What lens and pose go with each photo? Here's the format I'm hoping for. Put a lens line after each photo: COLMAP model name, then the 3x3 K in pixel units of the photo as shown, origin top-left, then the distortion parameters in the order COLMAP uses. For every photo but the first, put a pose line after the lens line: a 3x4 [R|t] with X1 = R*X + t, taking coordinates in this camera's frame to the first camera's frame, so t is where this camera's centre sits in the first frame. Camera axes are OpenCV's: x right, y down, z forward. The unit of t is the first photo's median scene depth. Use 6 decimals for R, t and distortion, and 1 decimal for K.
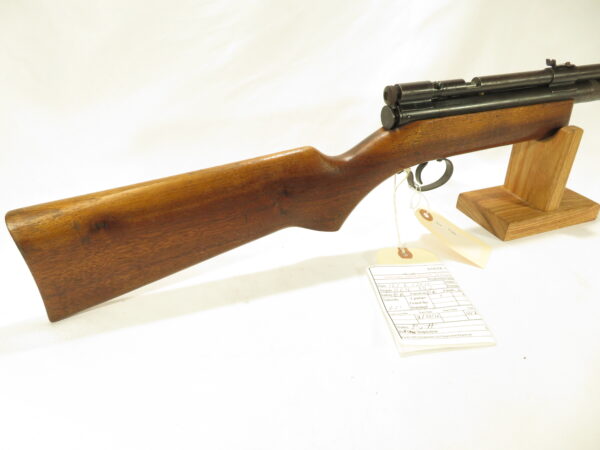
lens RADIAL K [[434.8, 0, 300.0], [0, 434.8, 225.0], [0, 0, 1]] dist [-0.001891, 0.002033]
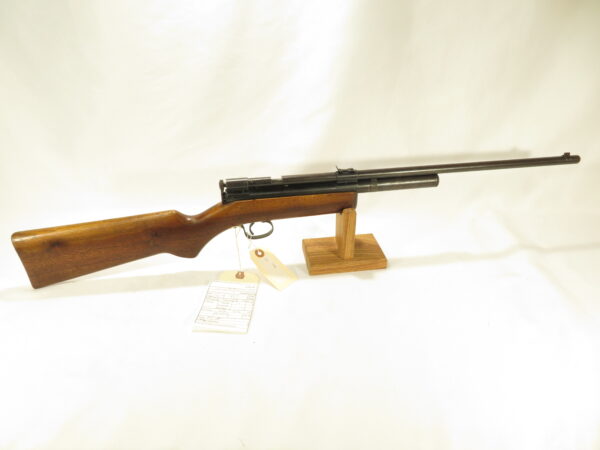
lens RADIAL K [[434.8, 0, 300.0], [0, 434.8, 225.0], [0, 0, 1]] dist [-0.001891, 0.002033]
pose [[0.980747, 0.109487, -0.161706, 0.709987], [-0.106489, 0.993944, 0.027116, -0.193081], [0.163696, -0.009374, 0.986466, -0.581287]]
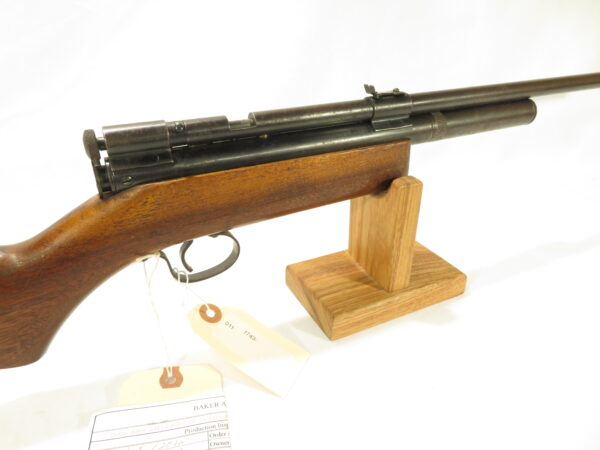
lens RADIAL K [[434.8, 0, 300.0], [0, 434.8, 225.0], [0, 0, 1]] dist [-0.001891, 0.002033]
pose [[0.993482, -0.041573, 0.106135, 0.374774], [0.047019, 0.997675, -0.049333, -0.123552], [-0.103837, 0.054002, 0.993127, 0.319503]]
